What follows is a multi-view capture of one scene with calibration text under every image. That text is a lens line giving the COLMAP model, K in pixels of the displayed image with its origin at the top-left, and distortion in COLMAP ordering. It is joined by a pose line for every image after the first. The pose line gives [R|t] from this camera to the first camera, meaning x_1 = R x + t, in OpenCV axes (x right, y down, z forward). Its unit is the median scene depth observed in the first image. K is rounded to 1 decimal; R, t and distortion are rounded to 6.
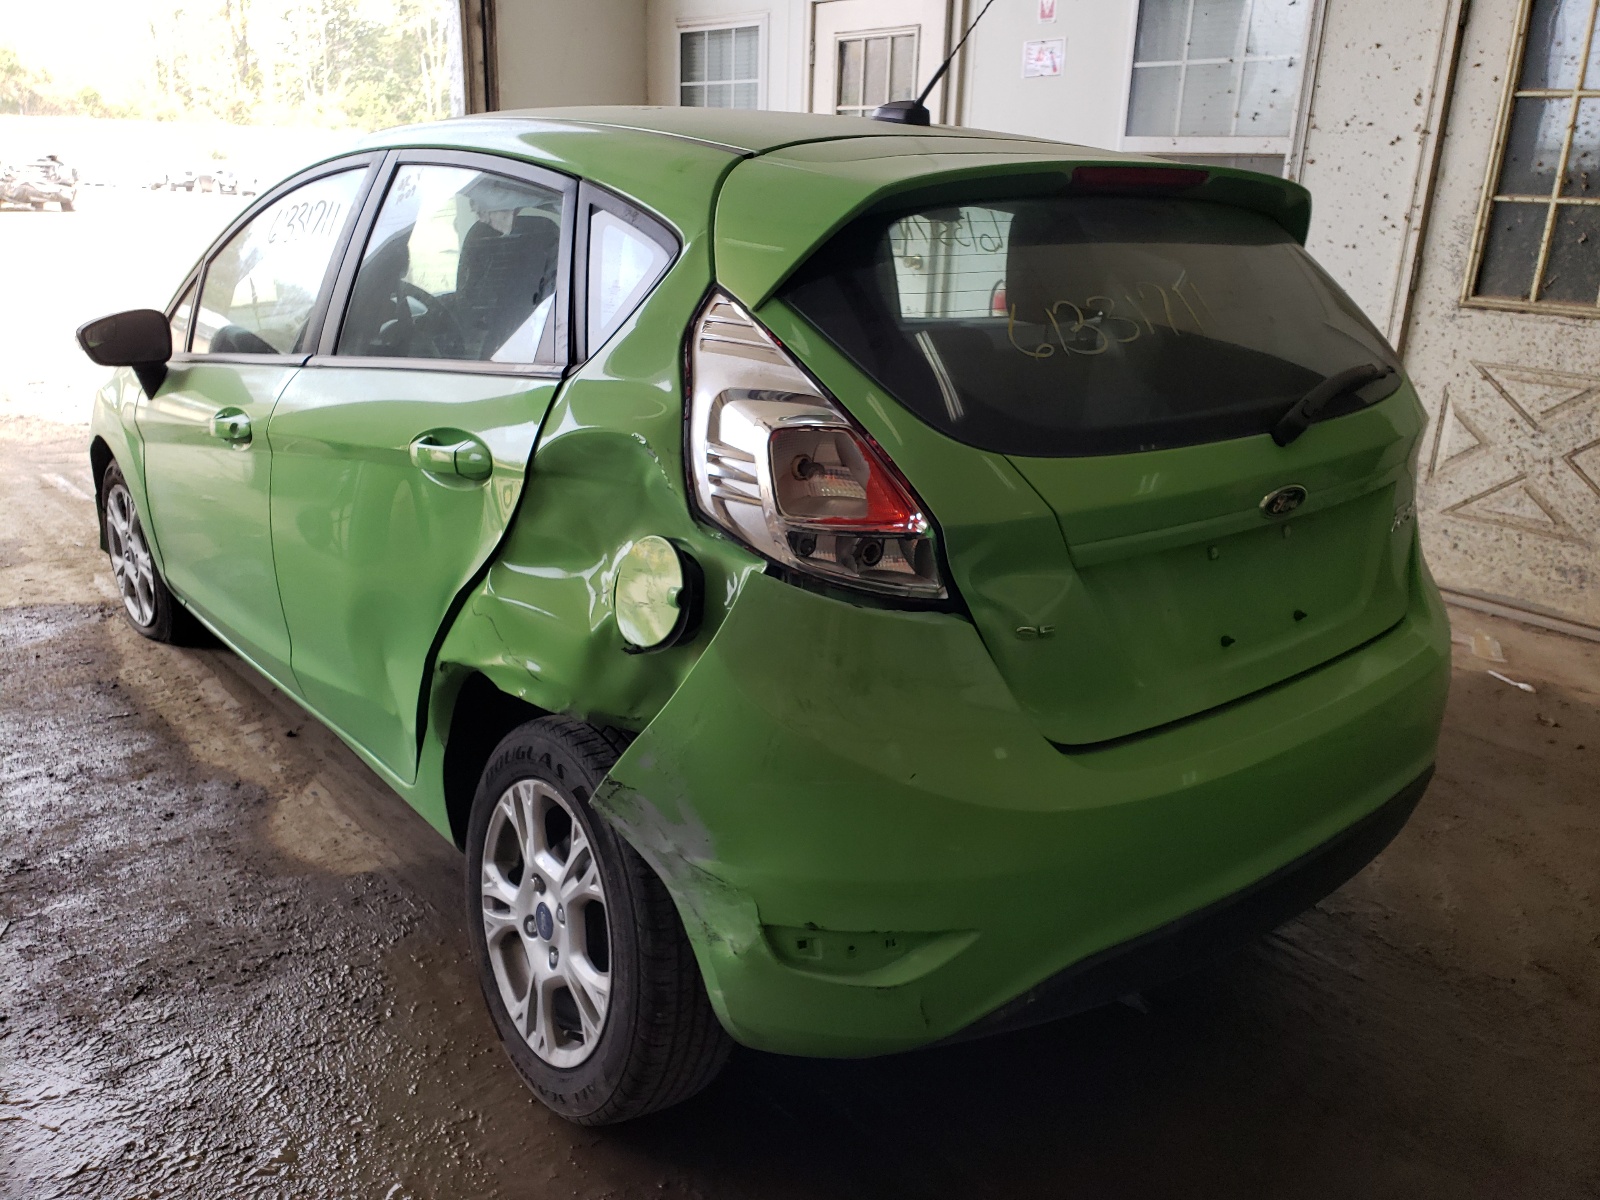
lens RADIAL K [[1211.4, 0, 826.9], [0, 1211.4, 566.6], [0, 0, 1]] dist [0.016189, -0.008892]
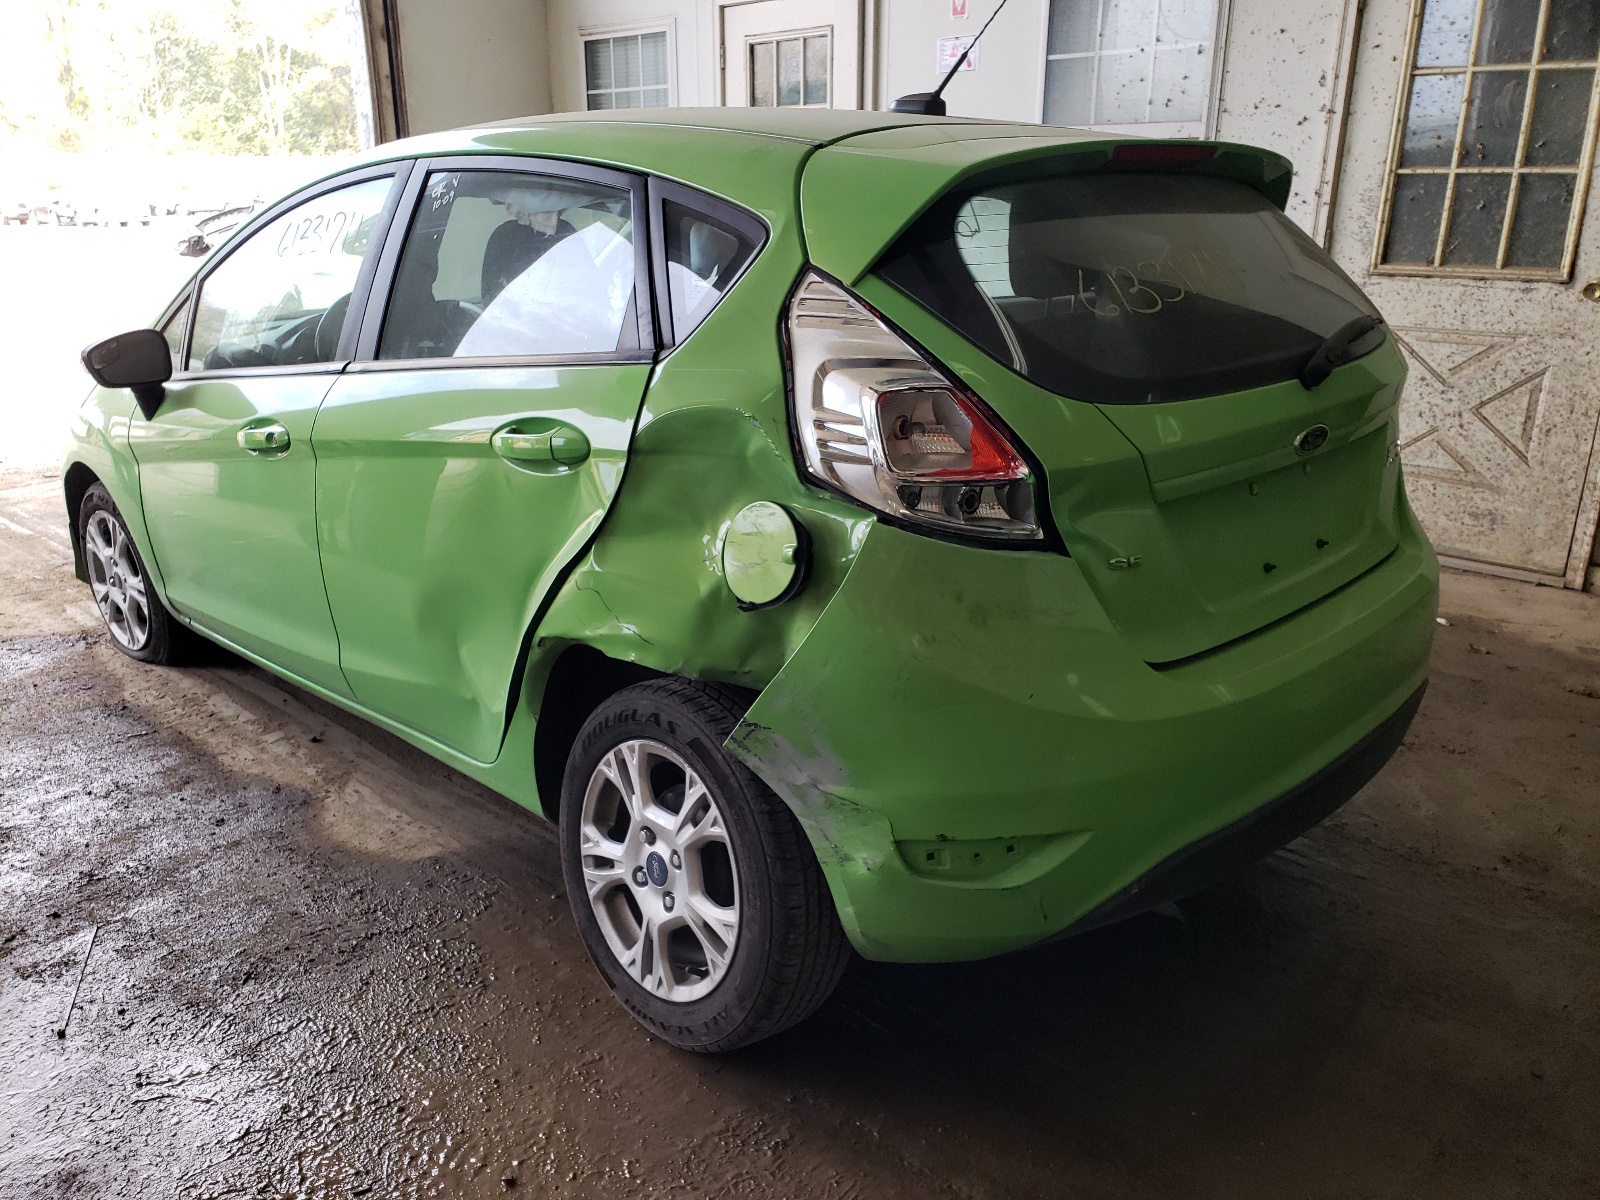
lens RADIAL K [[1211.4, 0, 795.8], [0, 1211.4, 595.2], [0, 0, 1]] dist [0.016189, -0.008892]
pose [[0.995502, -0.063086, 0.070677, -0.144622], [0.061864, 0.997897, 0.019342, 0.030178], [-0.071748, -0.014883, 0.997312, -0.066218]]
